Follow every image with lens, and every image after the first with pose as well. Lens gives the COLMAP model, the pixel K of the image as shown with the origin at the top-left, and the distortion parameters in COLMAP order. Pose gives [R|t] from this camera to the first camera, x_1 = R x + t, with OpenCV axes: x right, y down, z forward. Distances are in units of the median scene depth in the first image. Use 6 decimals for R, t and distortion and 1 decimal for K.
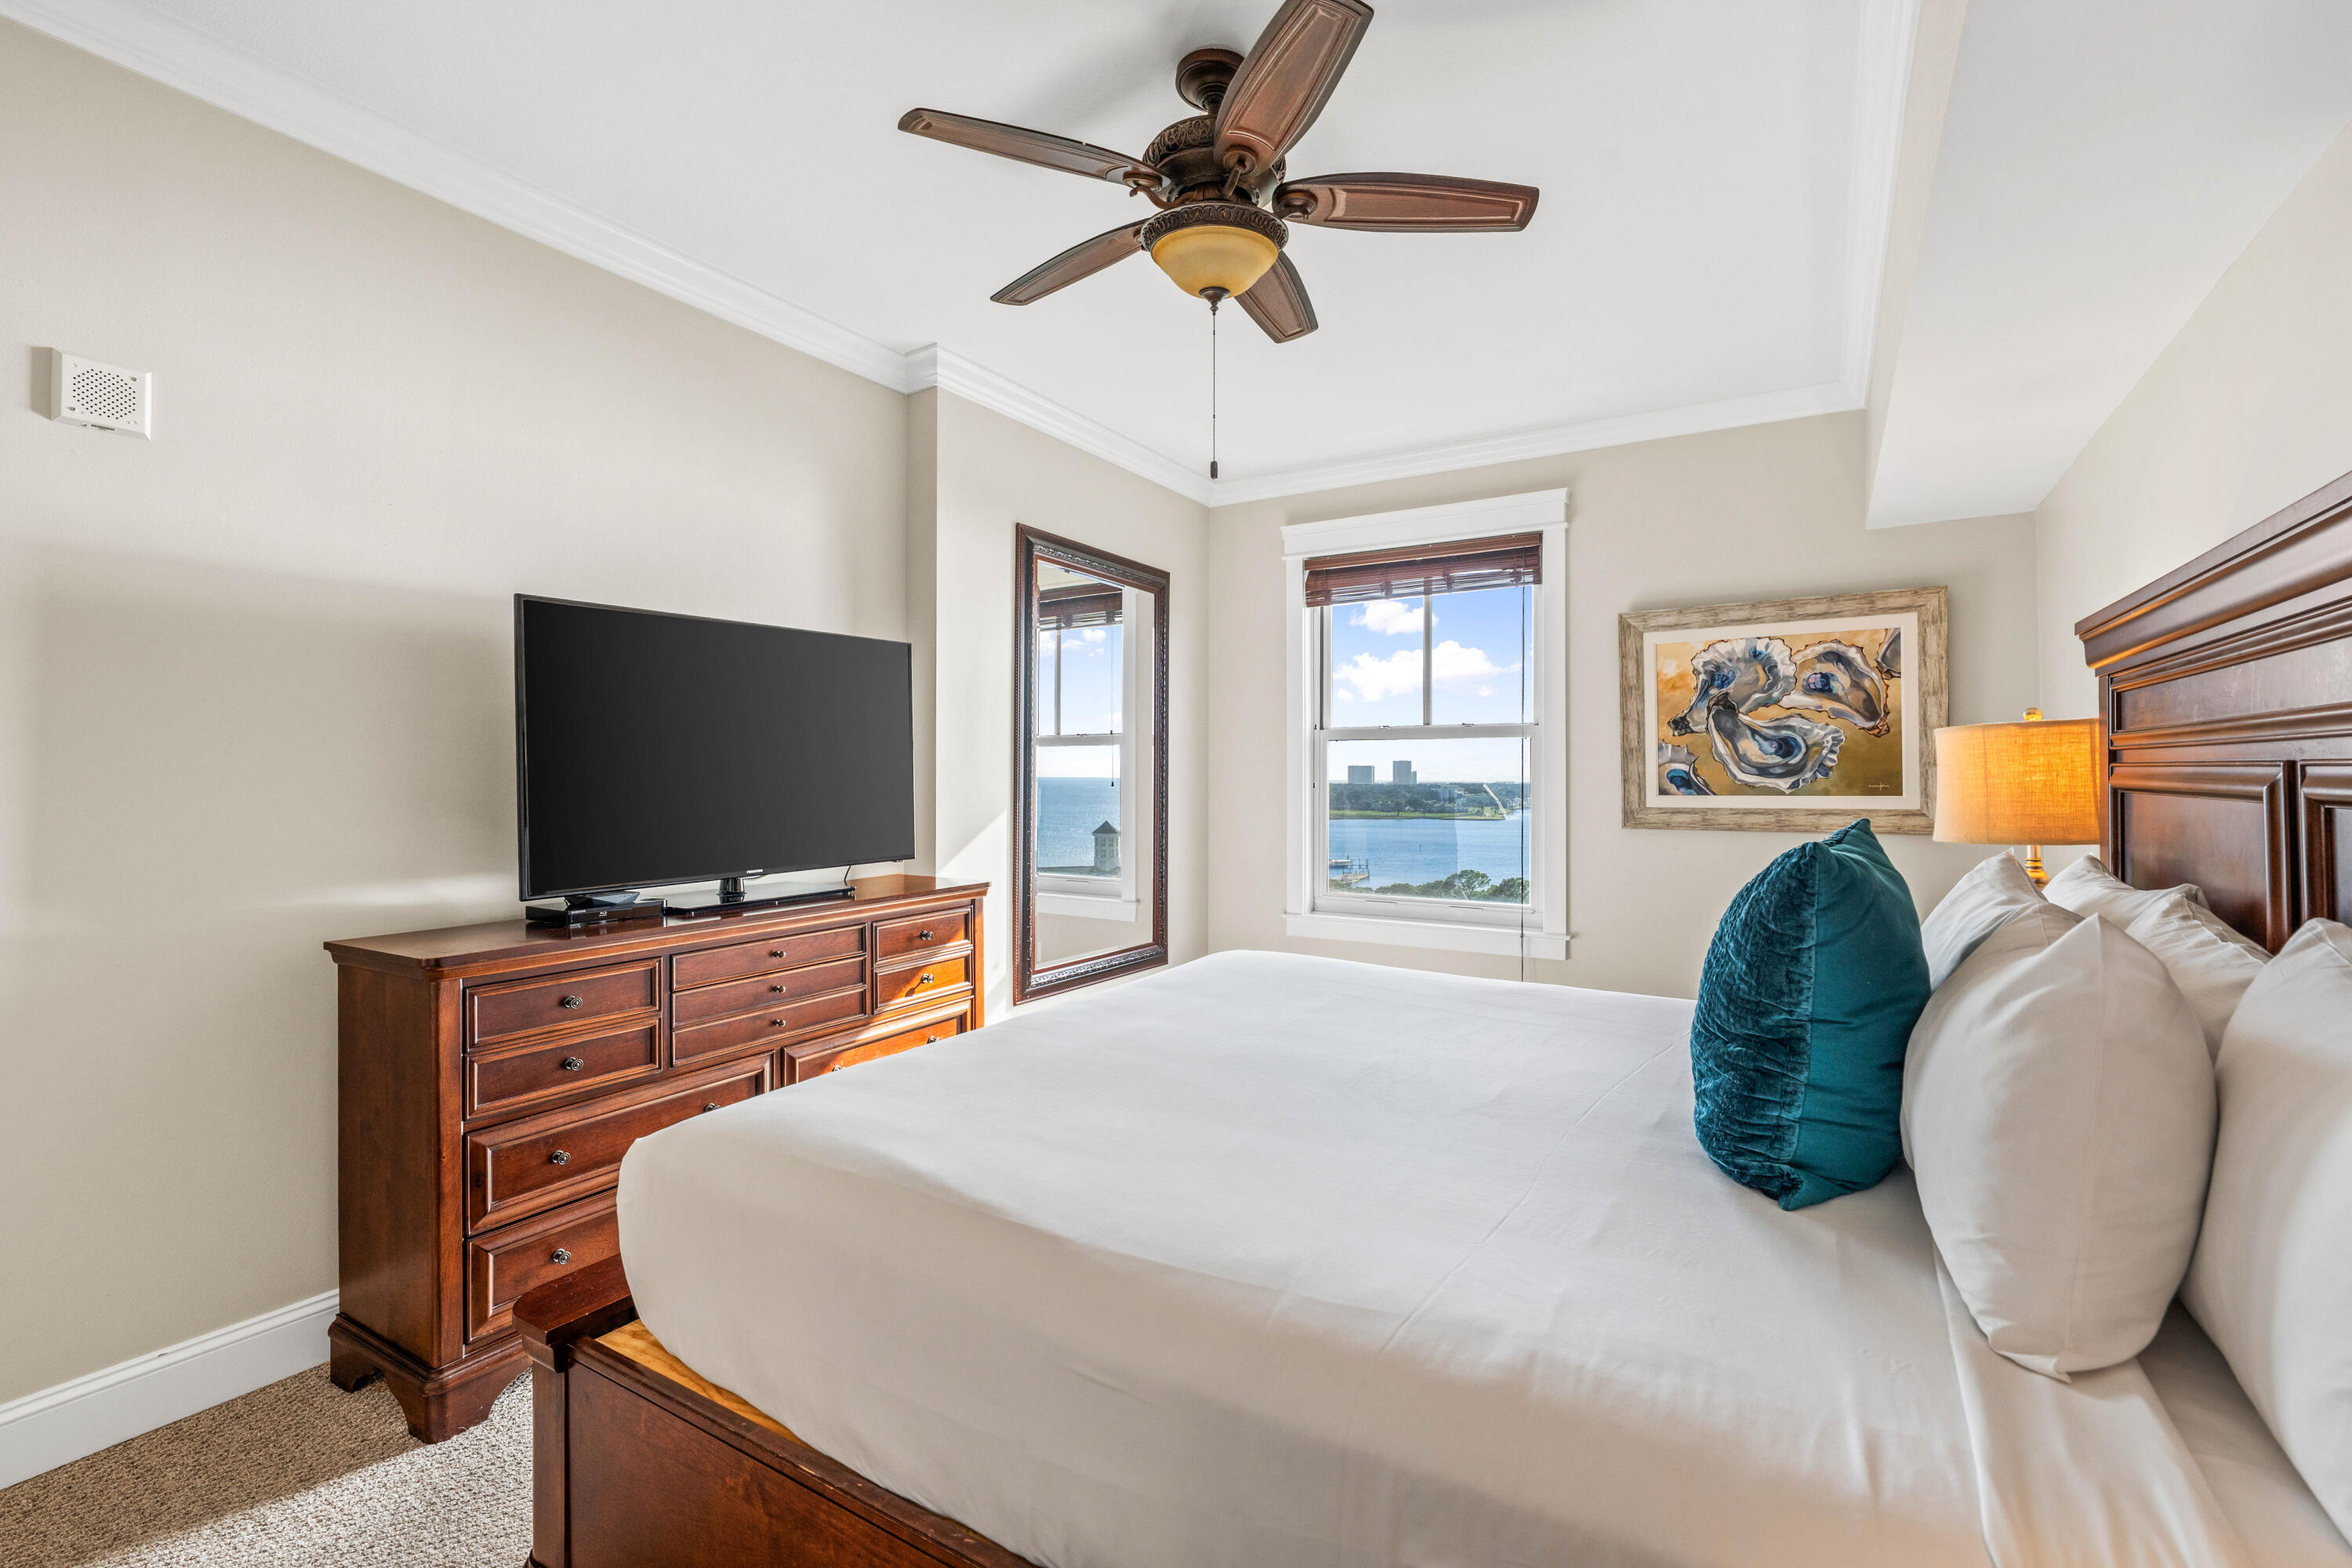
lens RADIAL K [[1046.6, 0, 1180.6], [0, 1046.6, 773.1], [0, 0, 1]] dist [0.000284, 0.000055]
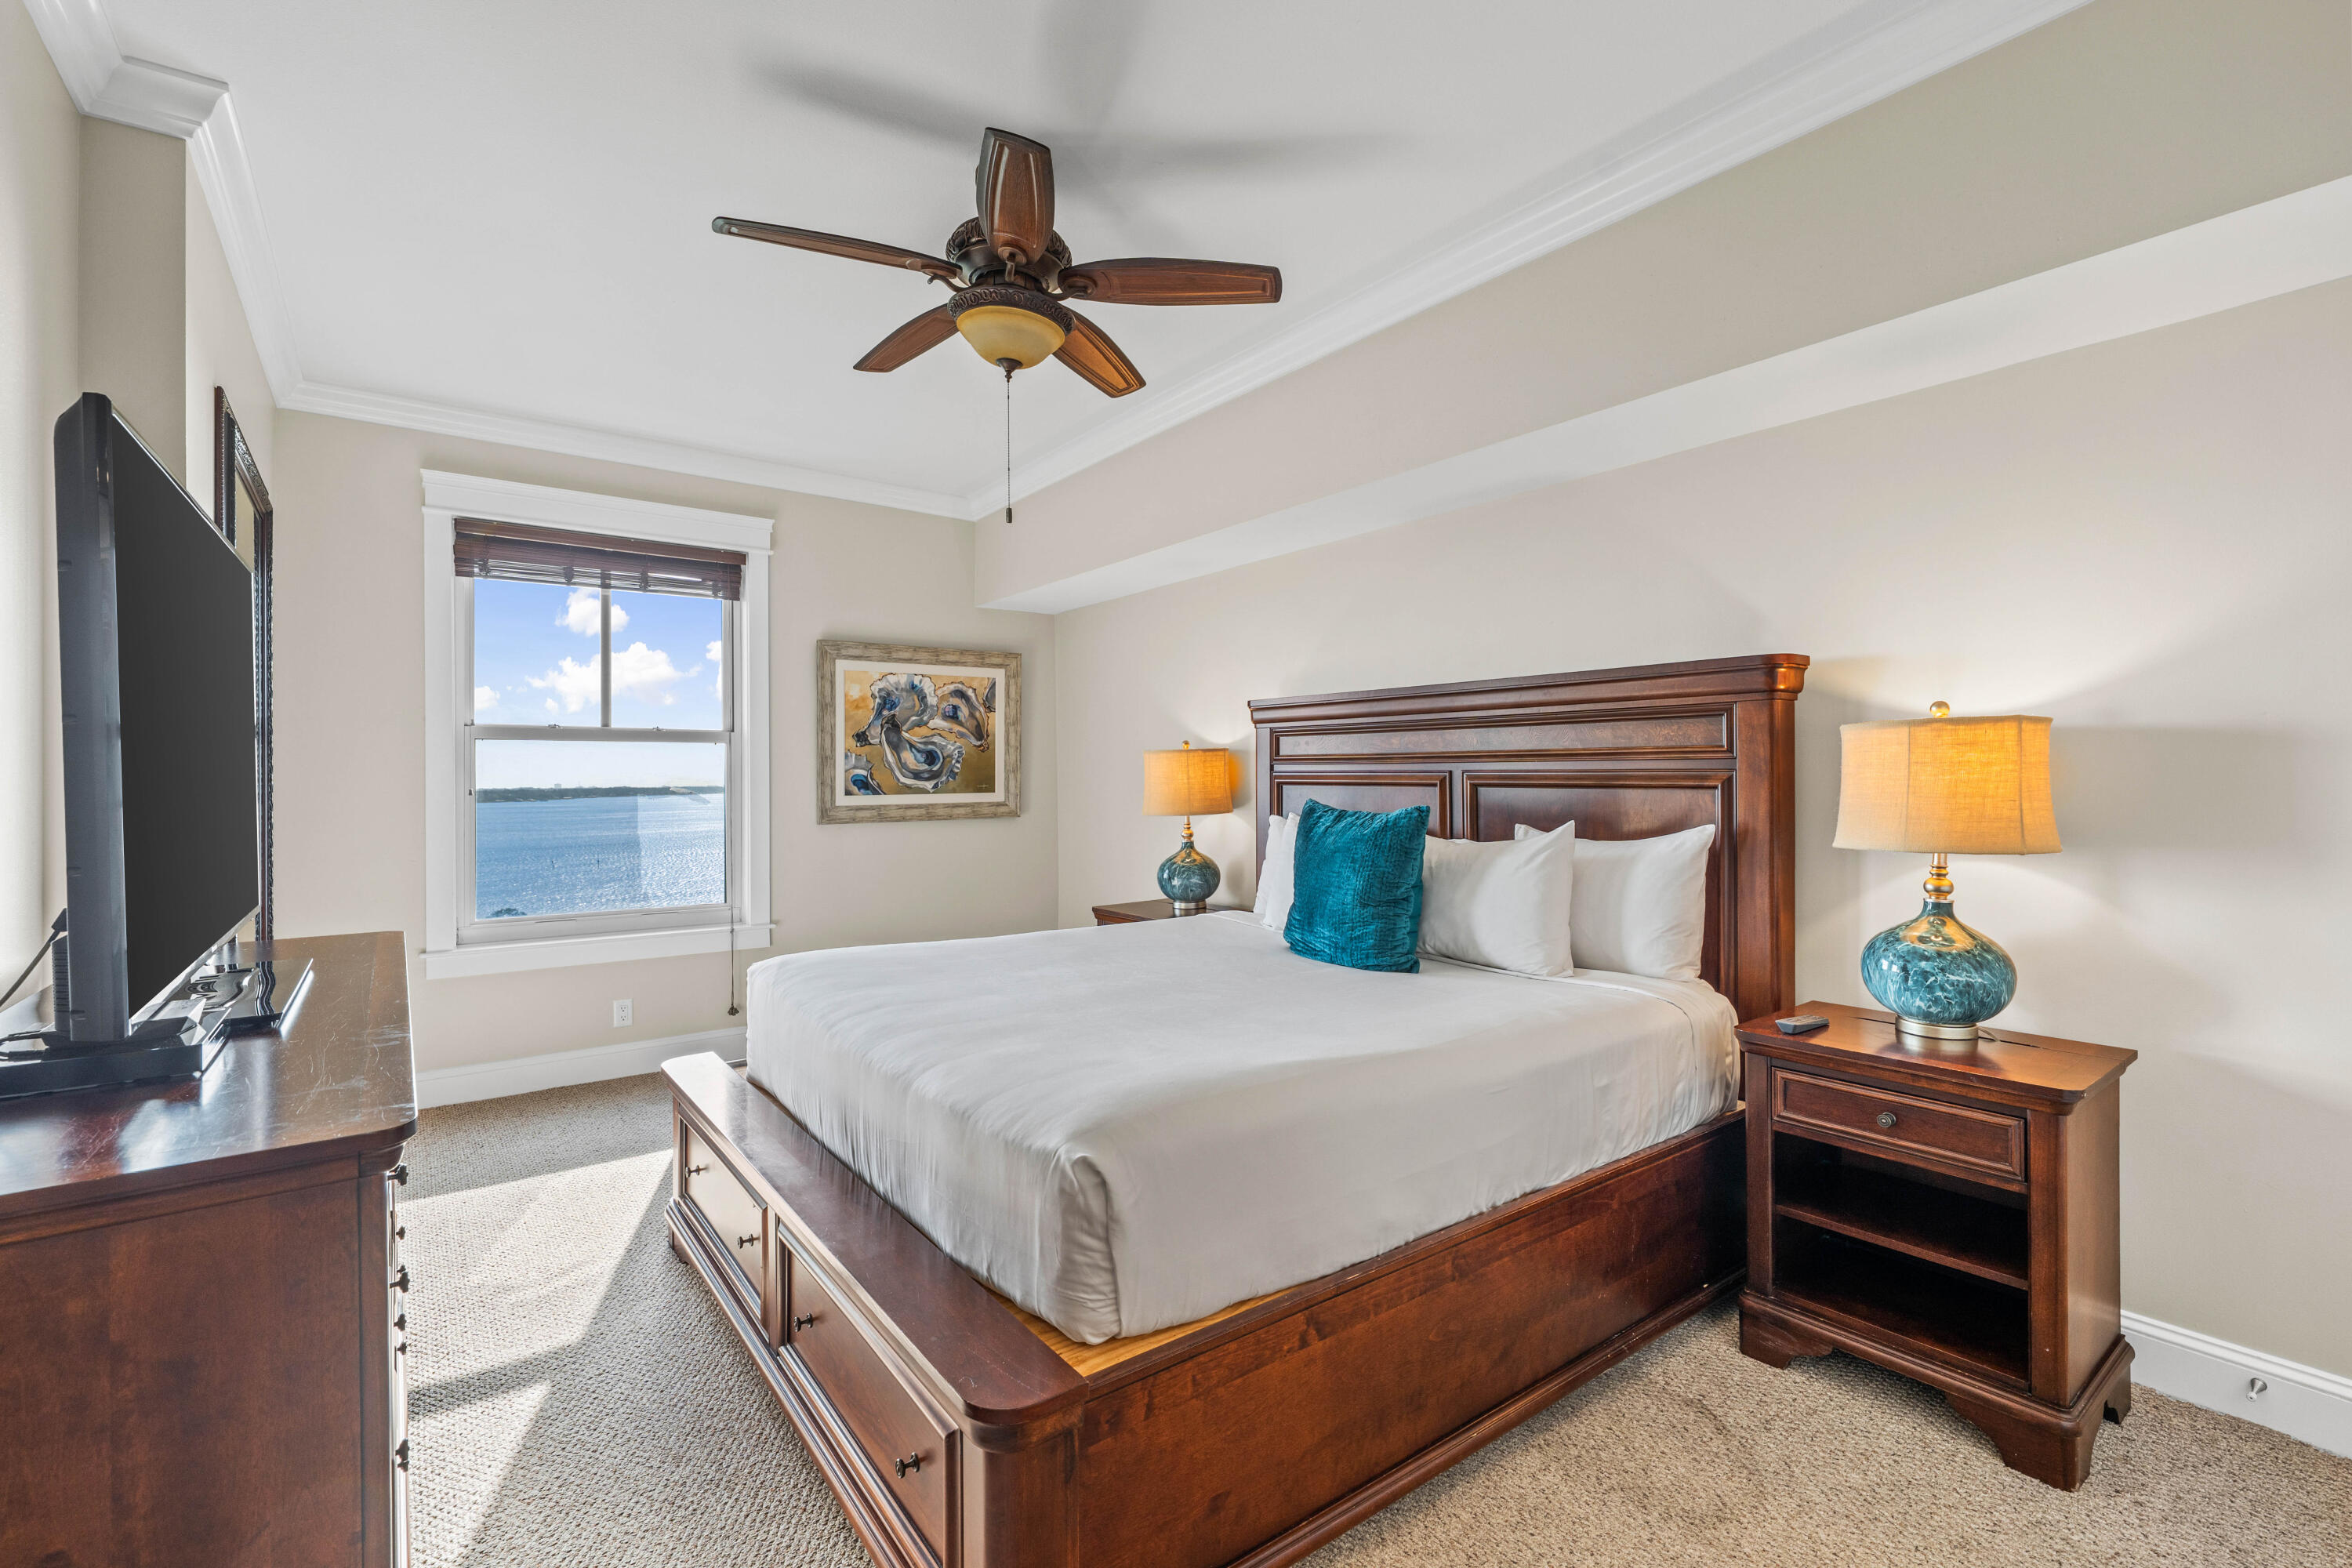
lens RADIAL K [[1018.9, 0, 1176.0], [0, 1018.9, 784.0], [0, 0, 1]] dist [0.001385, 0.000097]
pose [[0.366826, -0.007109, 0.930262, -0.519692], [0.002421, 0.999975, 0.006687, 0.000854], [-0.930286, -0.000201, 0.366834, 0.223811]]
